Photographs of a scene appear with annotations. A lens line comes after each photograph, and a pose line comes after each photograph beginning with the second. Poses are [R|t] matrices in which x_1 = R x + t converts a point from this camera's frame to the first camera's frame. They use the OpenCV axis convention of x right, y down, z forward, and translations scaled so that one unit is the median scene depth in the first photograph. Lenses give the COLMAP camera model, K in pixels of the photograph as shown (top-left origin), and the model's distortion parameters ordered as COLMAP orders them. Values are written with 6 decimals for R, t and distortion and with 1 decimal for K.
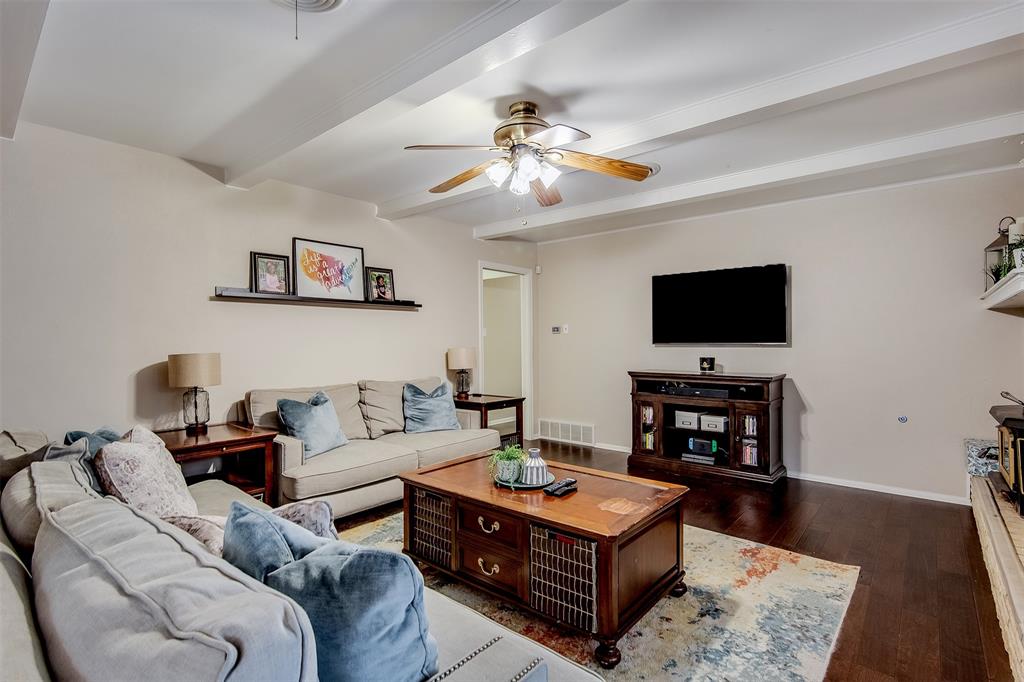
lens RADIAL K [[495.1, 0, 511.4], [0, 495.1, 345.3], [0, 0, 1]] dist [0.003229, 0.001539]
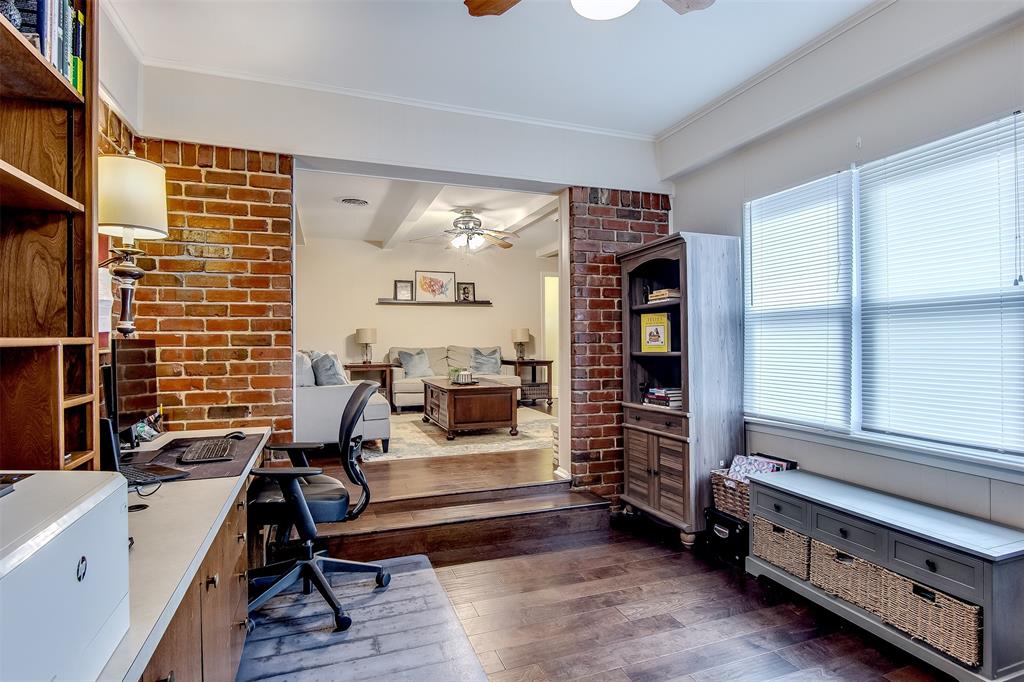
lens RADIAL K [[495.1, 0, 501.9], [0, 495.1, 341.0], [0, 0, 1]] dist [0.003229, 0.001539]
pose [[0.879479, 0.000020, -0.475938, 0.737210], [-0.002230, 0.999989, -0.004079, 0.060442], [0.475933, 0.004649, 0.879469, -0.508927]]
